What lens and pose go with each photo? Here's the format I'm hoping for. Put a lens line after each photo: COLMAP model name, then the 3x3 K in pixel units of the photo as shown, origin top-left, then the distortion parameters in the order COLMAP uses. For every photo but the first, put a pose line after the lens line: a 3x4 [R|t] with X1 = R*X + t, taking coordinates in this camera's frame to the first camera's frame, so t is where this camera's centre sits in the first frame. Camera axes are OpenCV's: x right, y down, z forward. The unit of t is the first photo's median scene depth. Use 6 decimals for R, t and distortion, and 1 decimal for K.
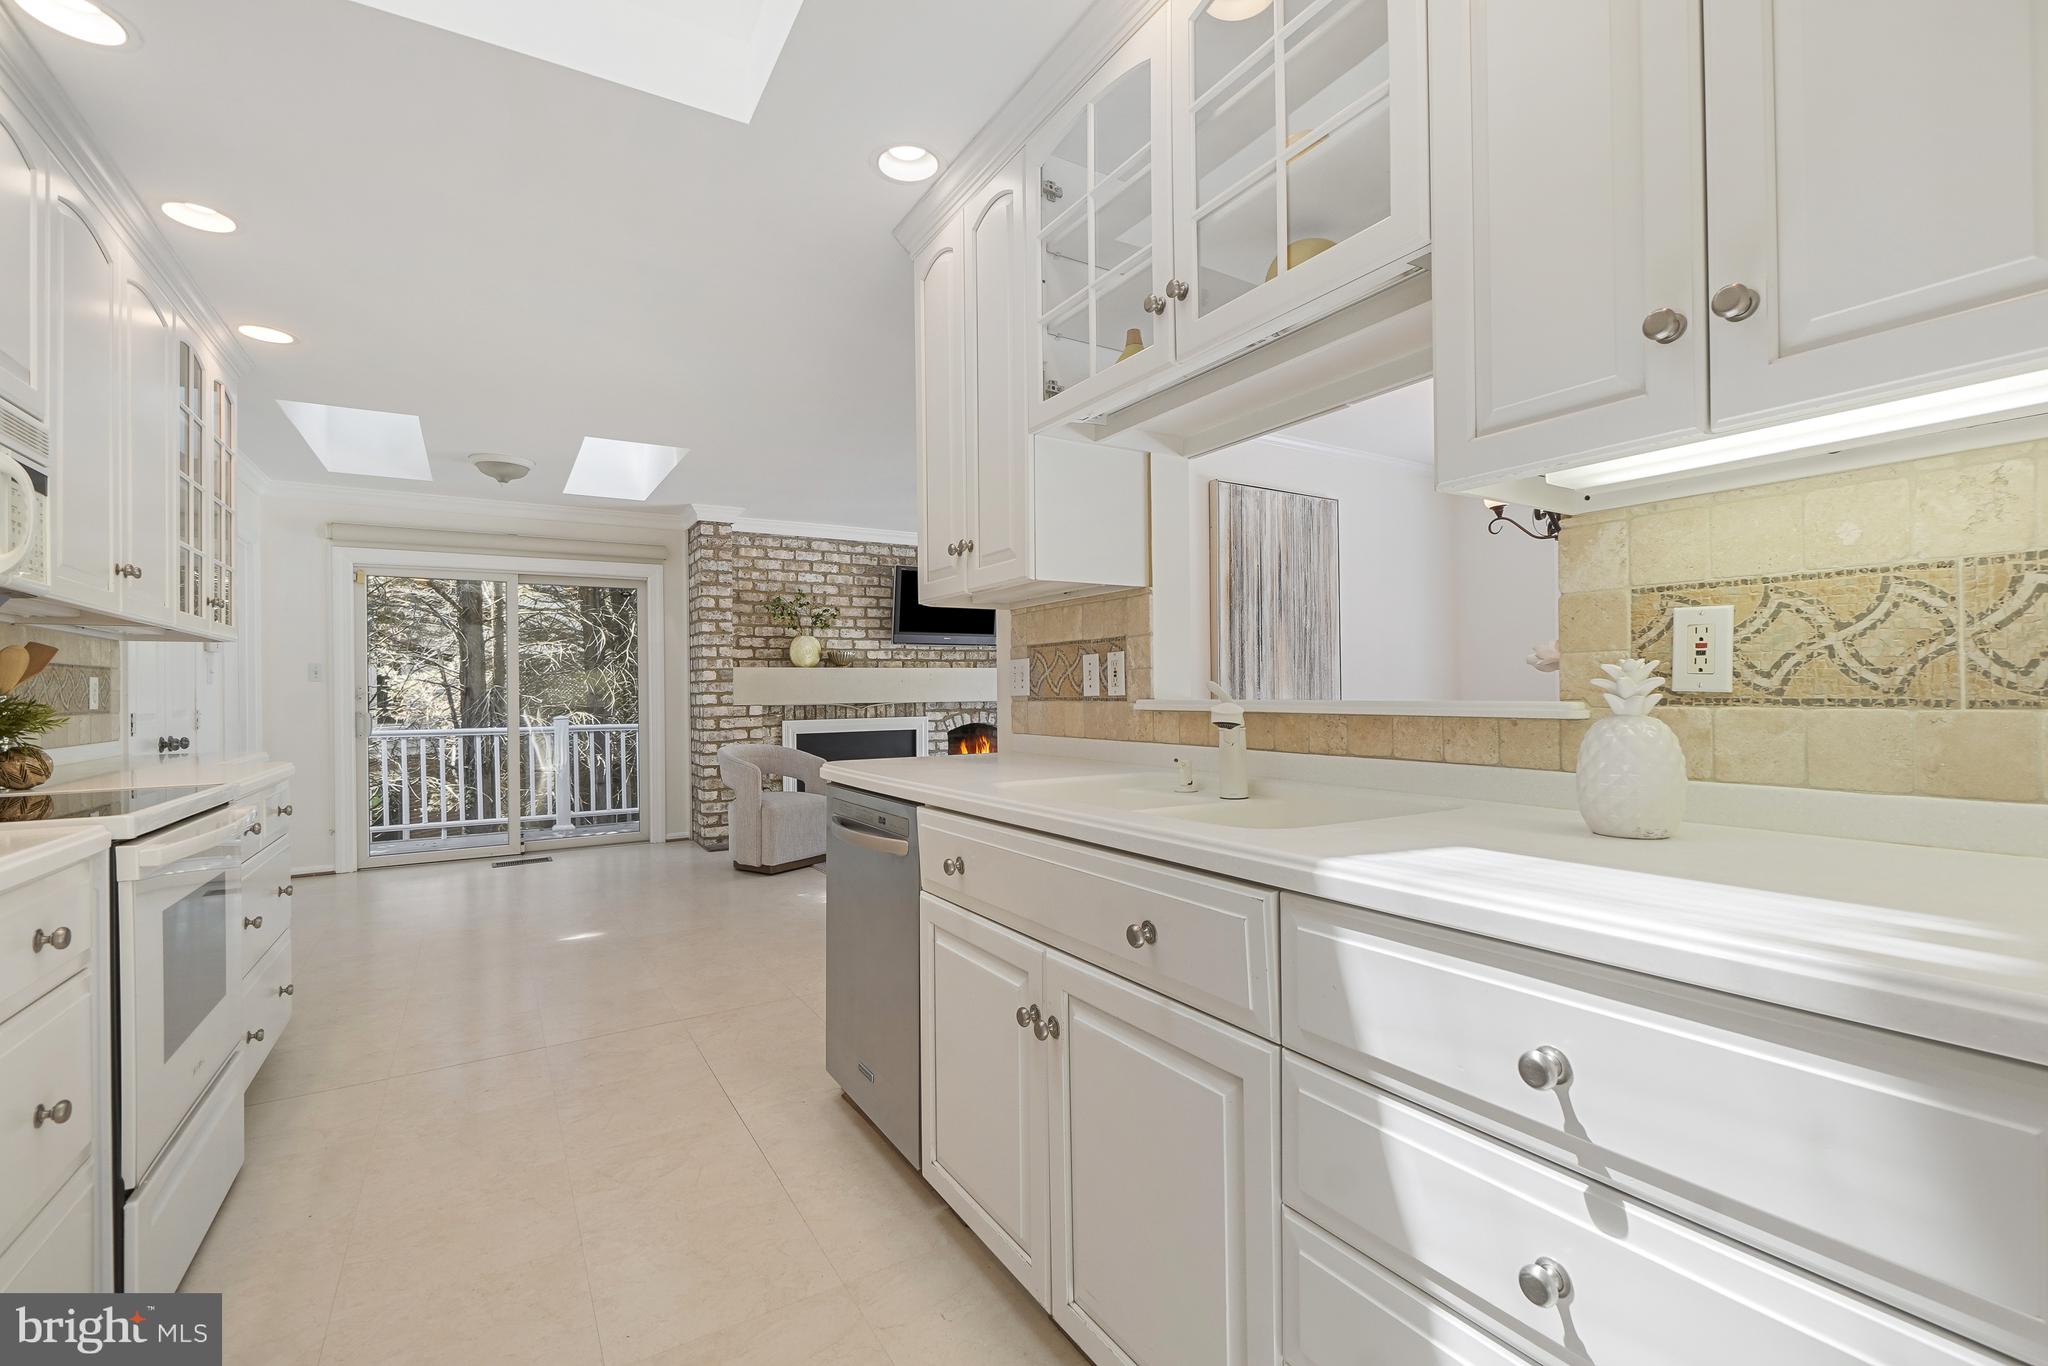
lens RADIAL K [[898.1, 0, 1014.5], [0, 898.1, 697.7], [0, 0, 1]] dist [-0.003527, -0.000293]
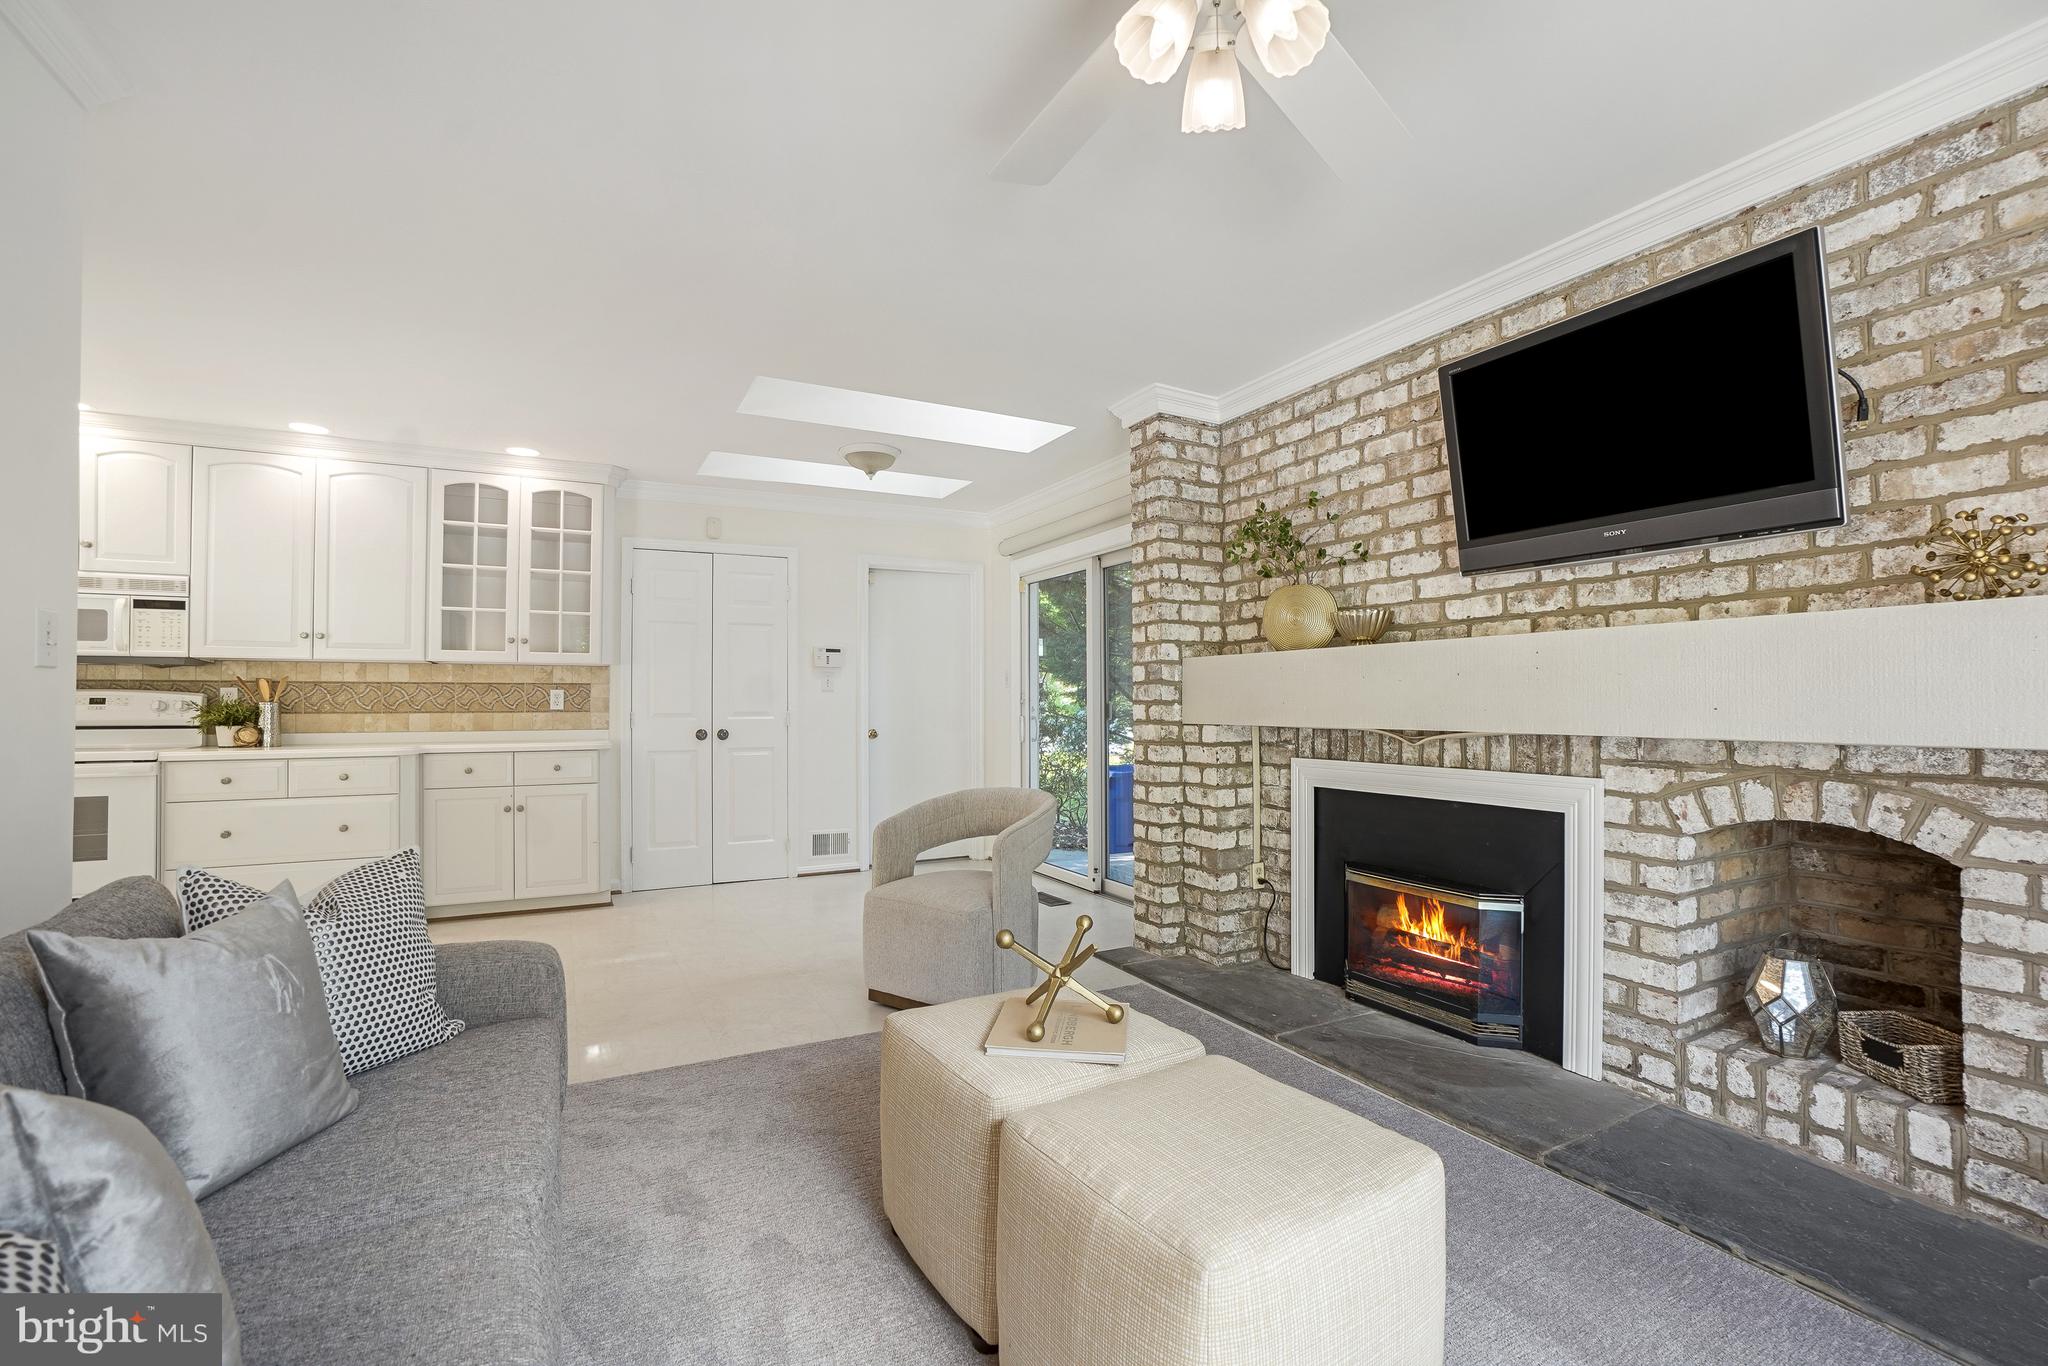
lens RADIAL K [[898.1, 0, 1007.8], [0, 898.1, 676.4], [0, 0, 1]] dist [-0.003527, -0.000293]
pose [[-0.024333, -0.014046, -0.999605, 0.248571], [0.001575, 0.999900, -0.014088, -0.012915], [0.999703, -0.001917, -0.024308, 0.827242]]
